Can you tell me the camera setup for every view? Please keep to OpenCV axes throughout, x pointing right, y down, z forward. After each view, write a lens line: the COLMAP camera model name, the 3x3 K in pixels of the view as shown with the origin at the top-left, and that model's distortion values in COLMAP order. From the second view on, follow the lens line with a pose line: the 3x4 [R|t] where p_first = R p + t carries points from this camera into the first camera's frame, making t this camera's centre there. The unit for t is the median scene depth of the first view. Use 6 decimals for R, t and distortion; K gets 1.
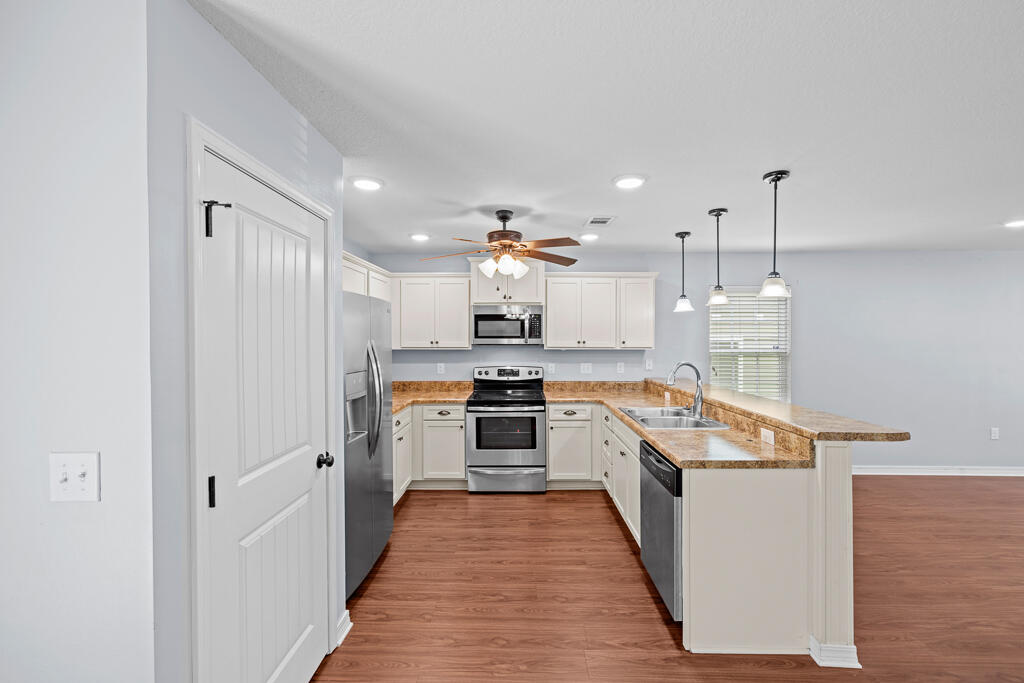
lens RADIAL K [[429.2, 0, 512.0], [0, 429.2, 341.5], [0, 0, 1]] dist [-0.000456, 0.000154]
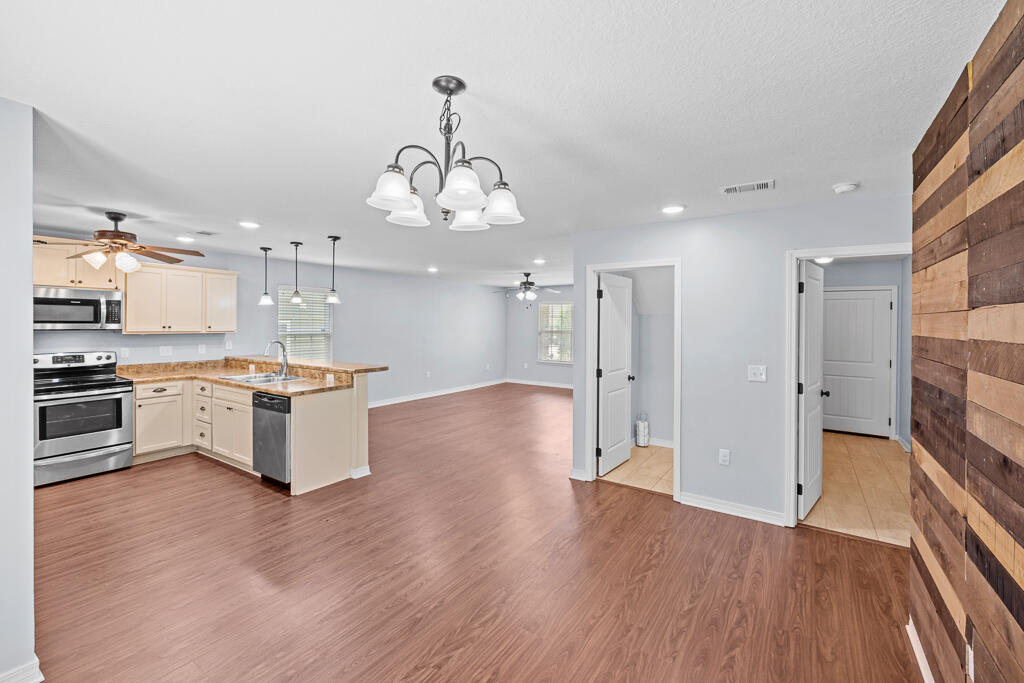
lens RADIAL K [[435.0, 0, 511.7], [0, 435.0, 325.1], [0, 0, 1]] dist [-0.000086, 0.000140]
pose [[0.542000, 0.000618, 0.840378, -0.329770], [-0.002019, 0.999998, 0.000567, -0.006616], [-0.840376, -0.002004, 0.542000, -0.400158]]
